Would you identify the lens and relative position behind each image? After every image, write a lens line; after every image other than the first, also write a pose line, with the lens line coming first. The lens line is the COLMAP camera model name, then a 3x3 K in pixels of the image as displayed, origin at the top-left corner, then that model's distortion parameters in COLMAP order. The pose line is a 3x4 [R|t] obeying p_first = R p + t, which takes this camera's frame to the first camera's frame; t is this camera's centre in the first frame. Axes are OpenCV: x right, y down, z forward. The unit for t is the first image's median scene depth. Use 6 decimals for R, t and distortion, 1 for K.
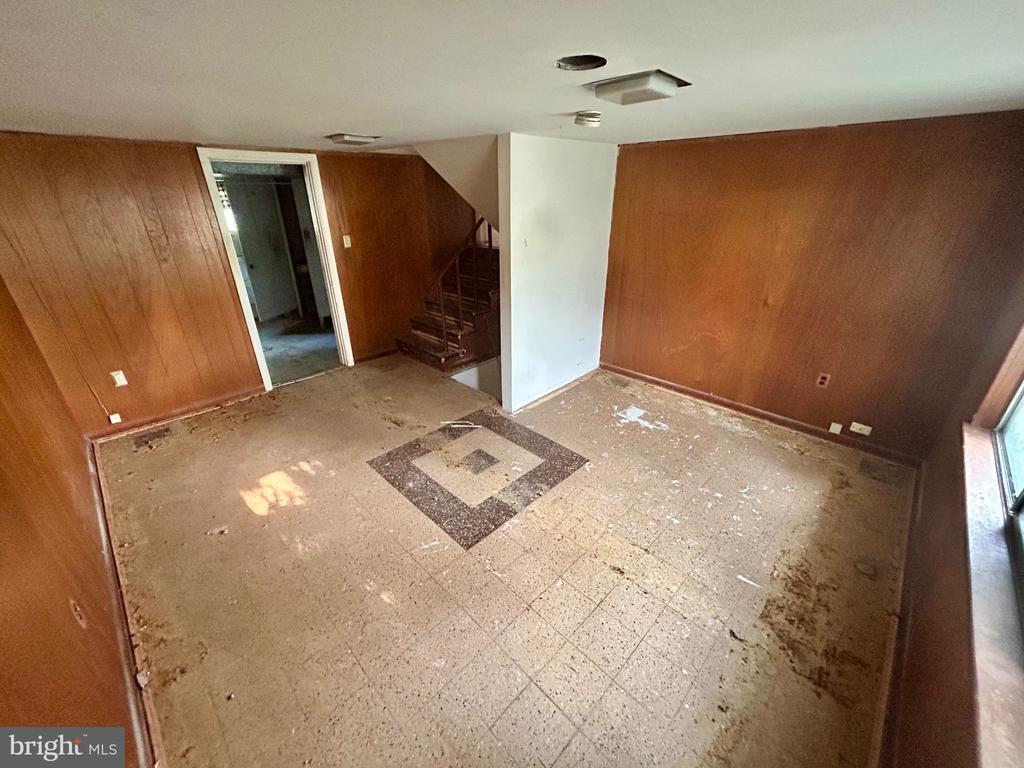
lens RADIAL K [[411.1, 0, 511.1], [0, 411.1, 385.0], [0, 0, 1]] dist [-0.001585, 0.000070]
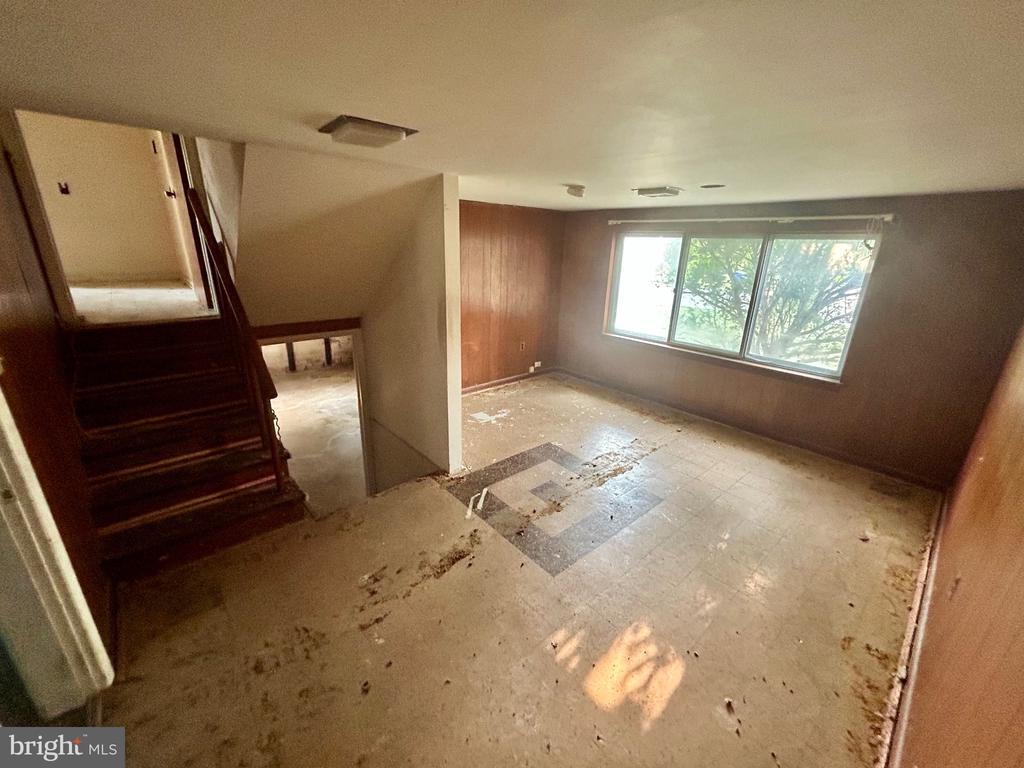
lens RADIAL K [[411.1, 0, 510.5], [0, 411.1, 383.2], [0, 0, 1]] dist [-0.001585, 0.000070]
pose [[0.068957, -0.309129, 0.948517, -0.930068], [0.398817, 0.880042, 0.257819, -0.340196], [-0.914434, 0.360506, 0.183970, 0.777291]]
